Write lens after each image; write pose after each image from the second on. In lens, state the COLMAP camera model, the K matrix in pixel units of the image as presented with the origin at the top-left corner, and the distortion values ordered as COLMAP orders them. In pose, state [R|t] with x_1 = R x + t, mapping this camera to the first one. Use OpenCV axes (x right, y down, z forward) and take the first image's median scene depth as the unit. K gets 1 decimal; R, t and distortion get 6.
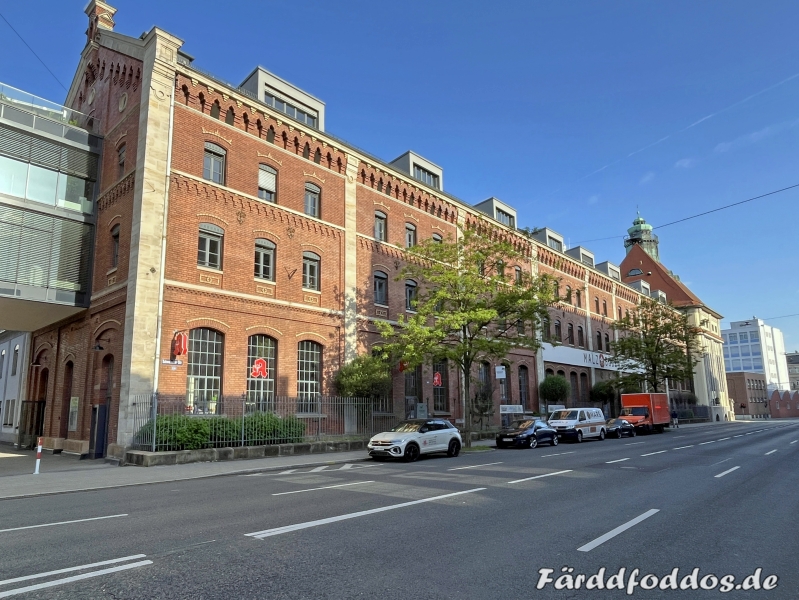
lens RADIAL K [[624.6, 0, 406.7], [0, 624.6, 269.2], [0, 0, 1]] dist [-0.027482, -0.003276]
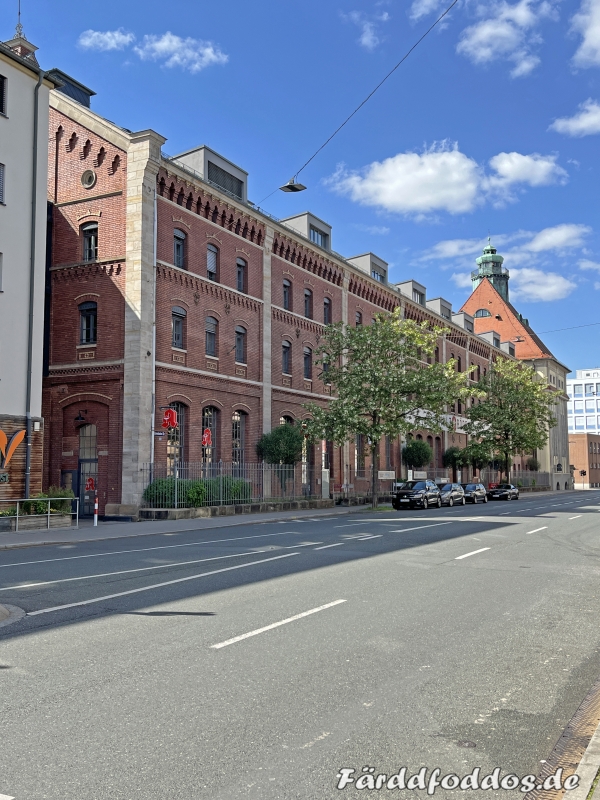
lens RADIAL K [[802.0, 0, 299.0], [0, 802.0, 401.7], [0, 0, 1]] dist [0.045513, 0.000000]
pose [[0.988747, 0.014626, 0.148882, -0.233902], [-0.033834, 0.991285, 0.127314, -0.070914], [-0.145722, -0.130918, 0.980625, -0.320912]]
